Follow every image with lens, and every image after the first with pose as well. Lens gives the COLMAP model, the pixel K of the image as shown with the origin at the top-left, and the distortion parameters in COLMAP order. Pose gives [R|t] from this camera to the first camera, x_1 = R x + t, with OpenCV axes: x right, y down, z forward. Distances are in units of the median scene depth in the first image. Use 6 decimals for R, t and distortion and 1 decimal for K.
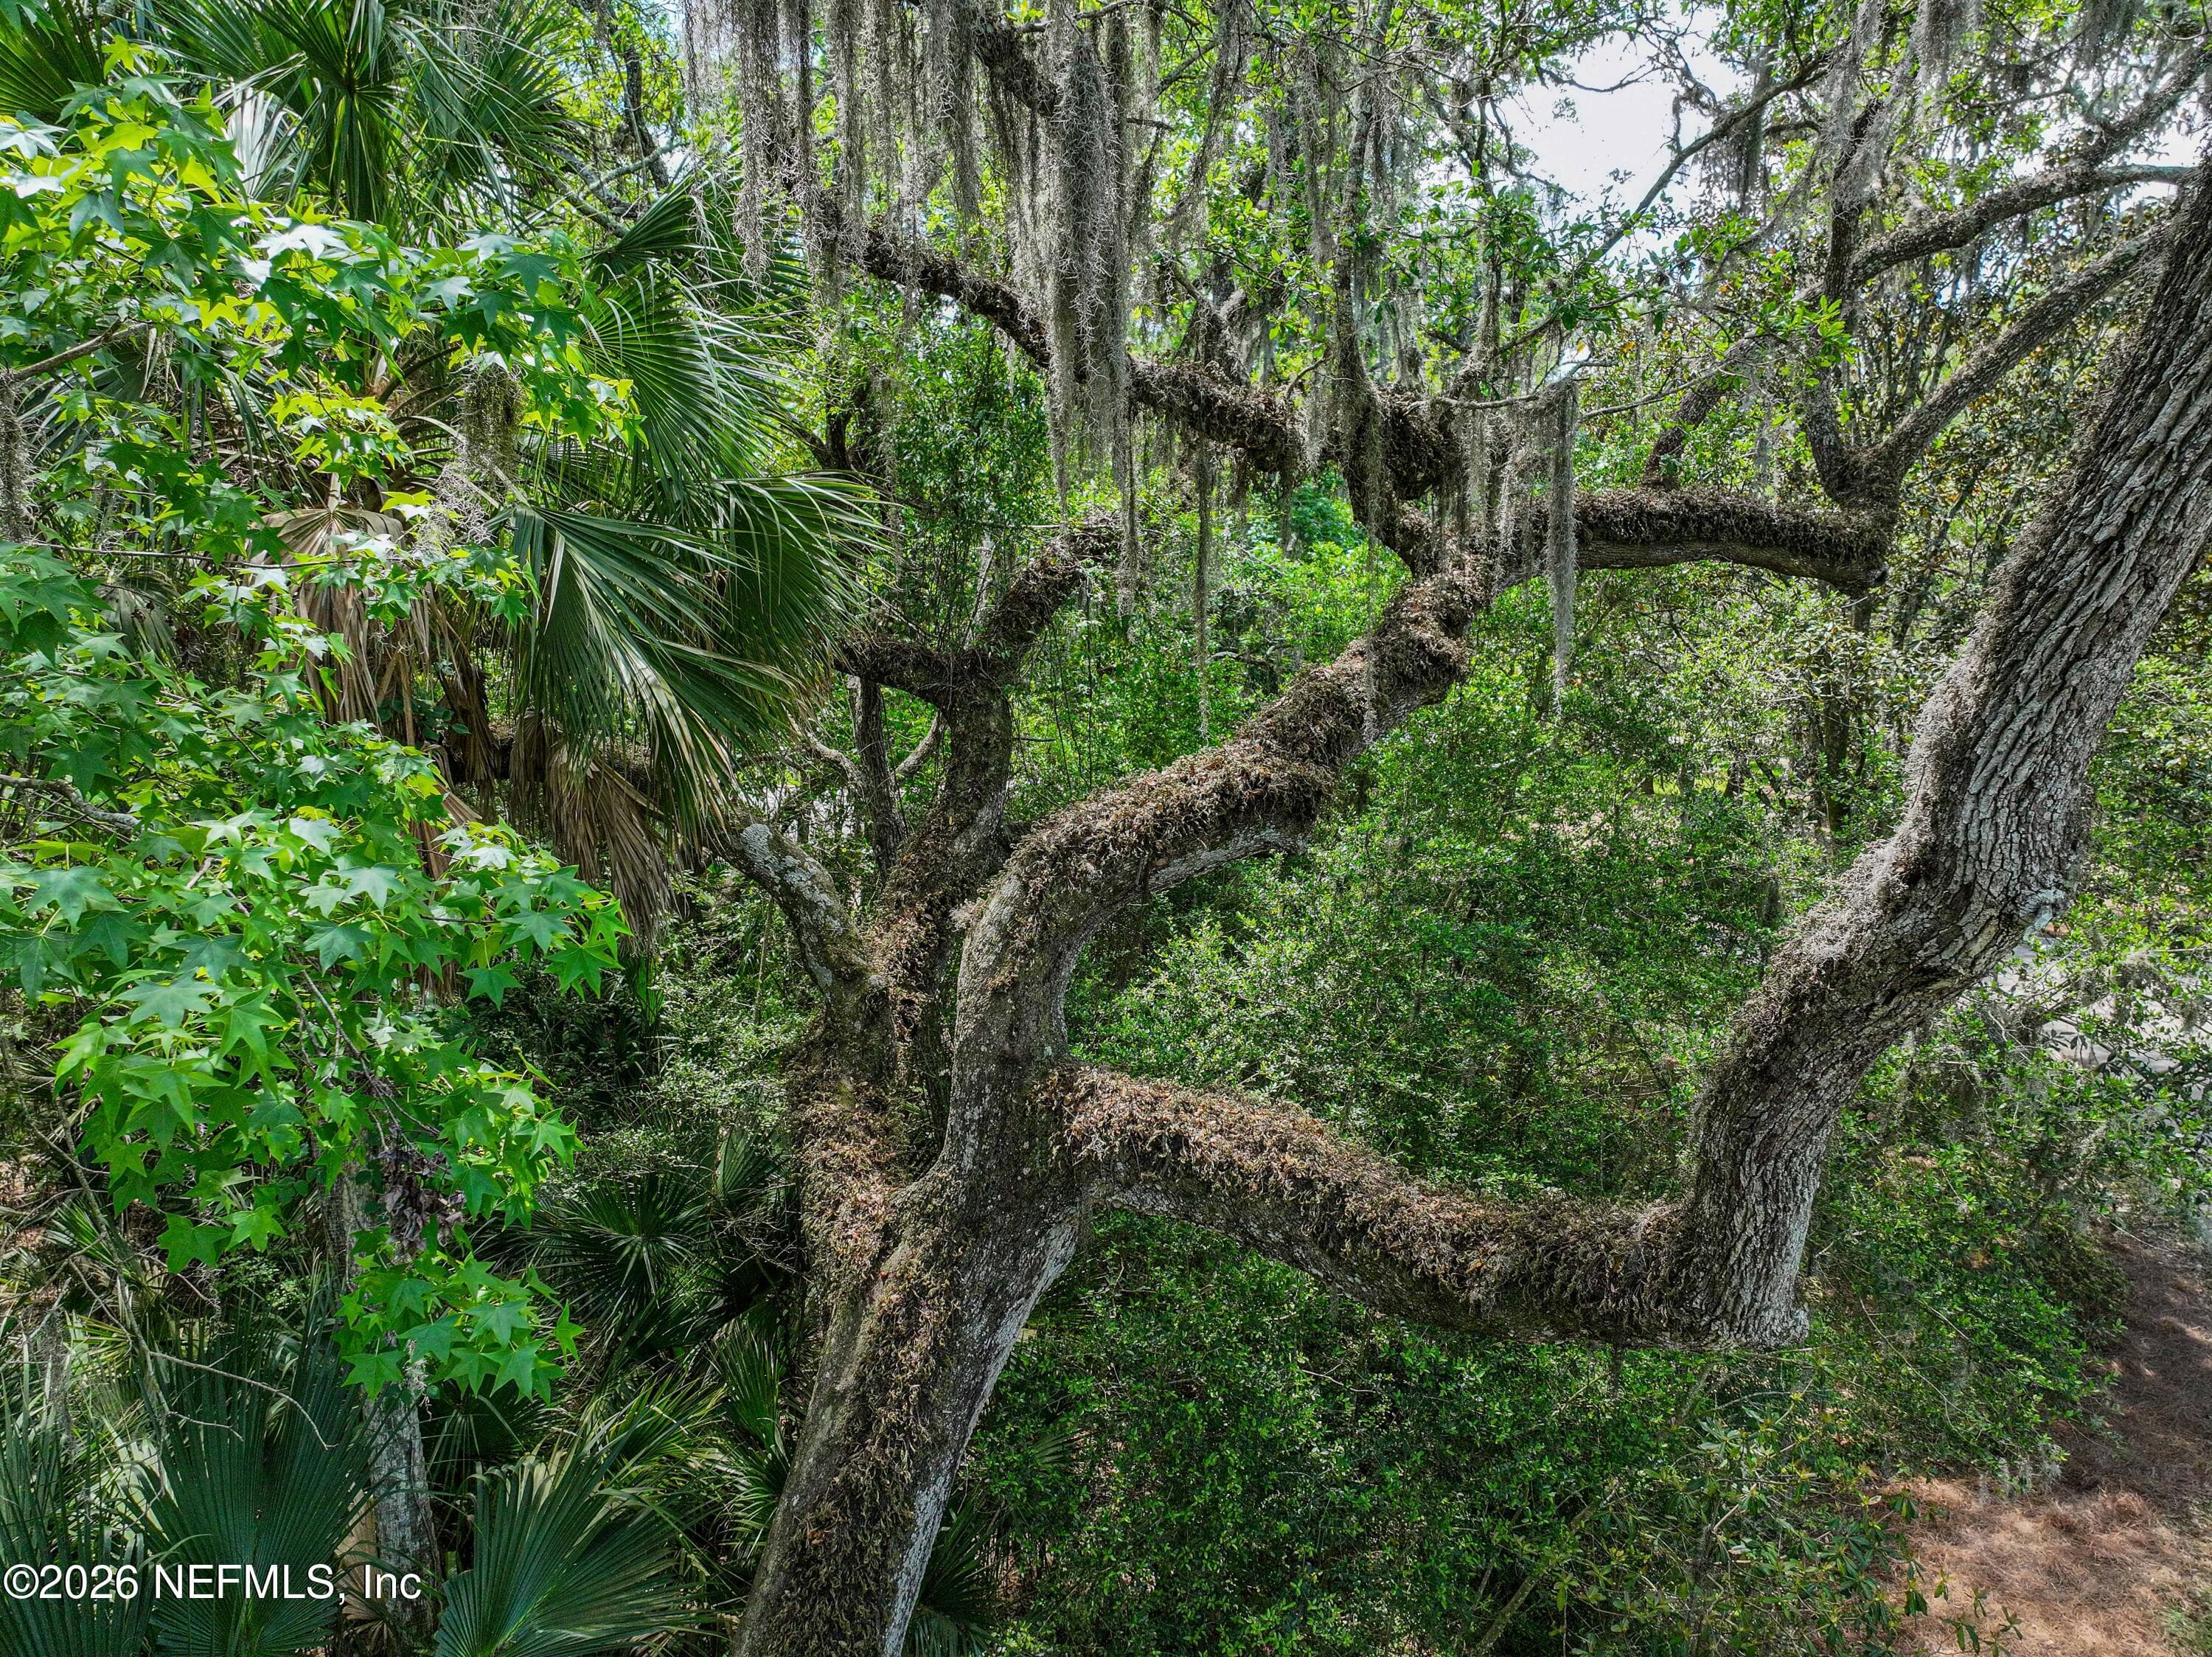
lens RADIAL K [[1559.2, 0, 1112.6], [0, 1559.2, 814.4], [0, 0, 1]] dist [0.001937, 0.002587]
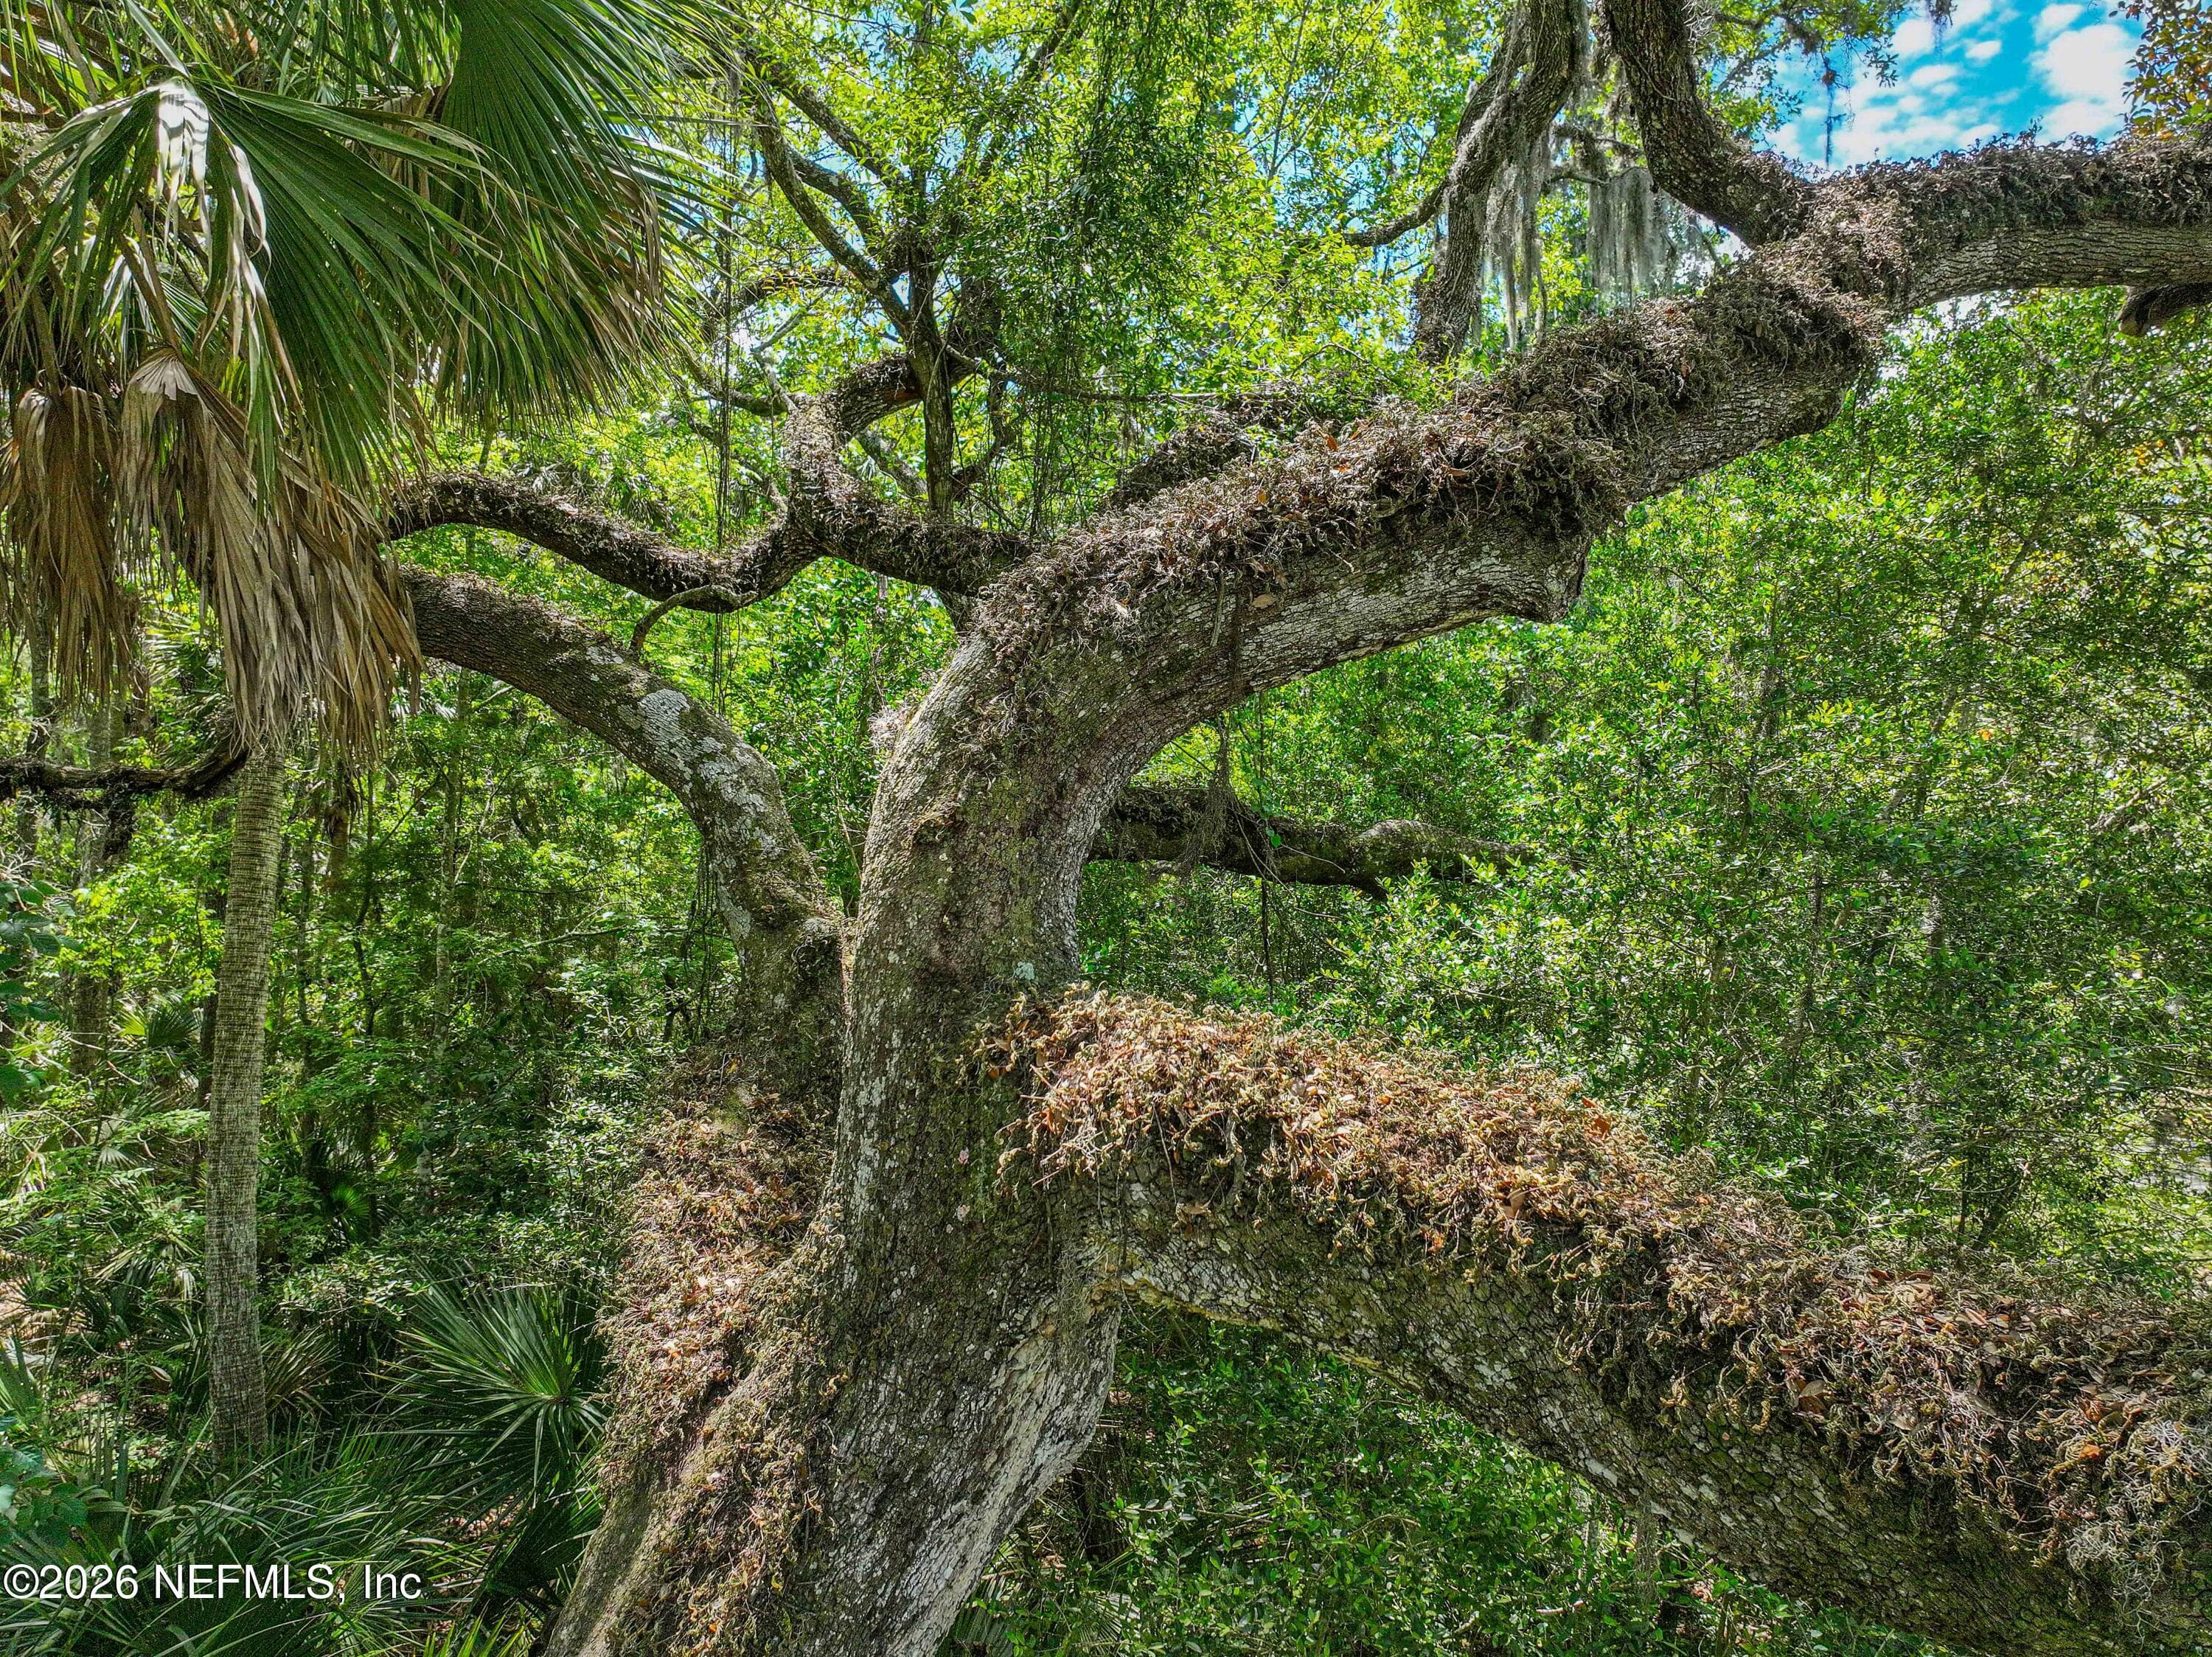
lens RADIAL K [[1557.9, 0, 1112.3], [0, 1557.9, 817.4], [0, 0, 1]] dist [0.001149, 0.012068]
pose [[0.982047, -0.005359, -0.188558, 0.078145], [-0.024789, 0.987262, -0.157162, 0.180186], [0.186999, 0.159014, 0.969405, 0.520247]]
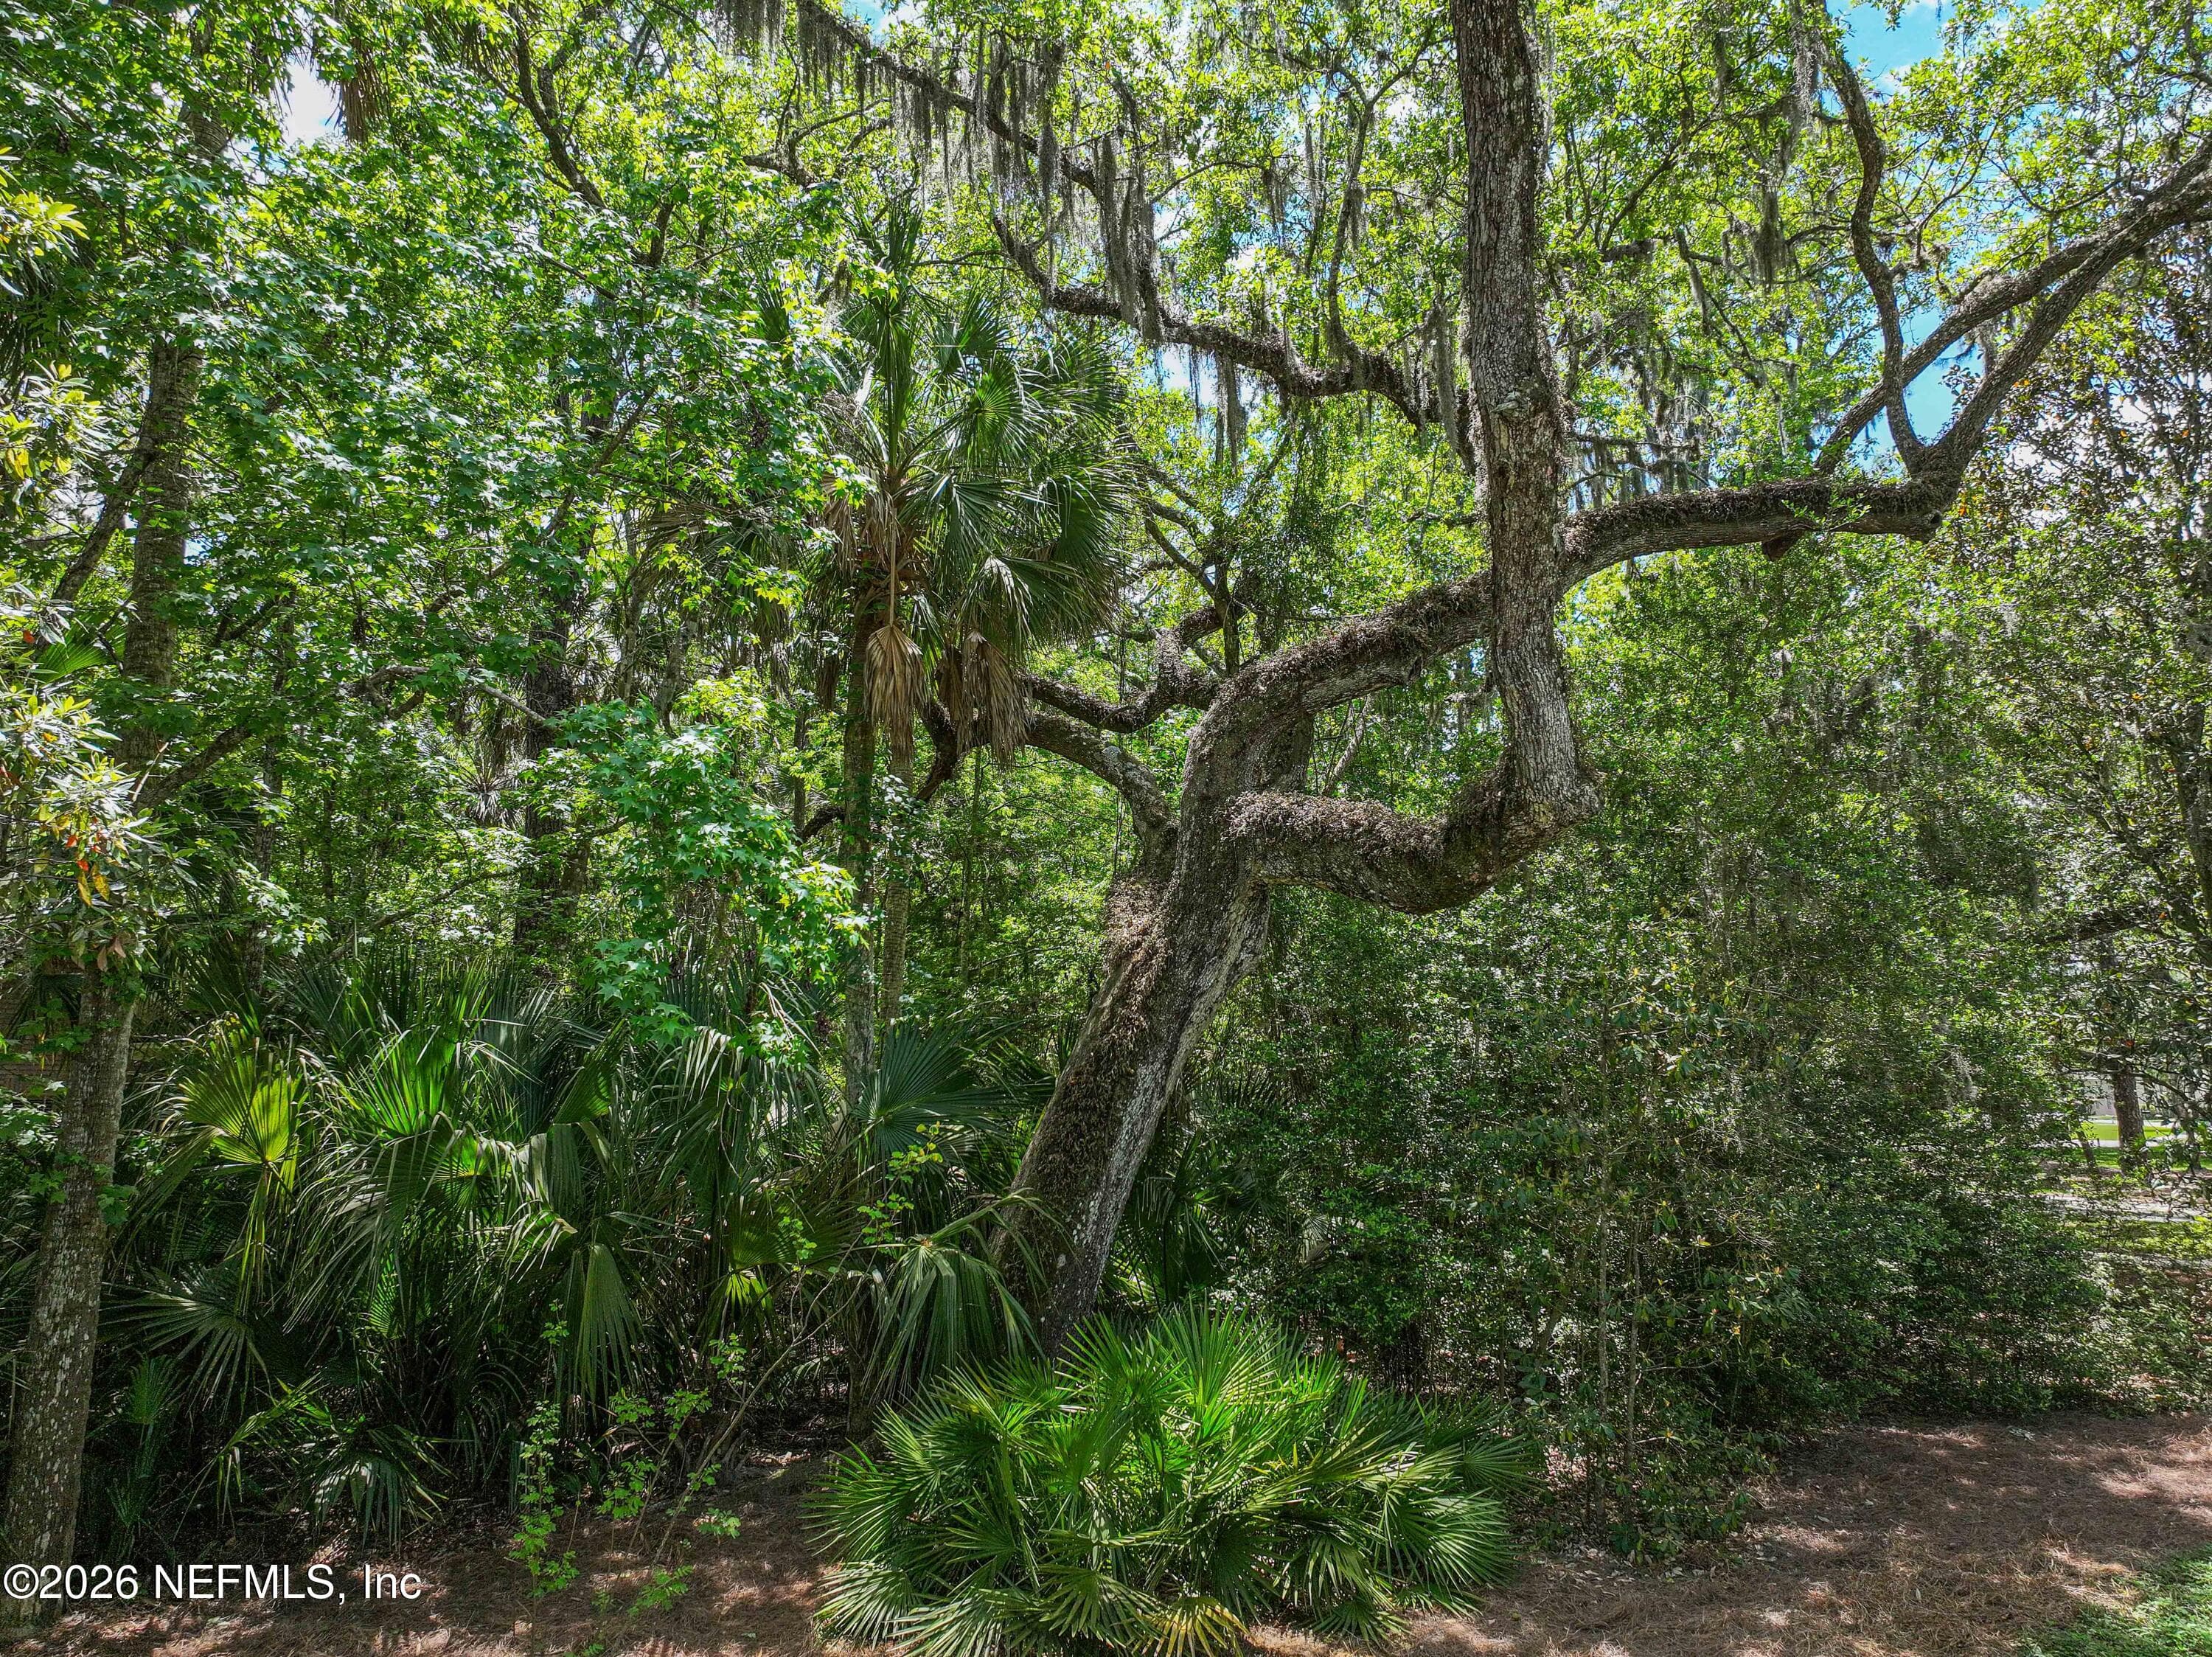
lens RADIAL K [[1557.9, 0, 1112.3], [0, 1557.9, 817.4], [0, 0, 1]] dist [0.001149, 0.012068]
pose [[0.911841, -0.068942, -0.404712, 0.488549], [-0.053040, 0.957755, -0.282654, 0.626568], [0.407102, 0.279201, 0.869664, -0.427681]]
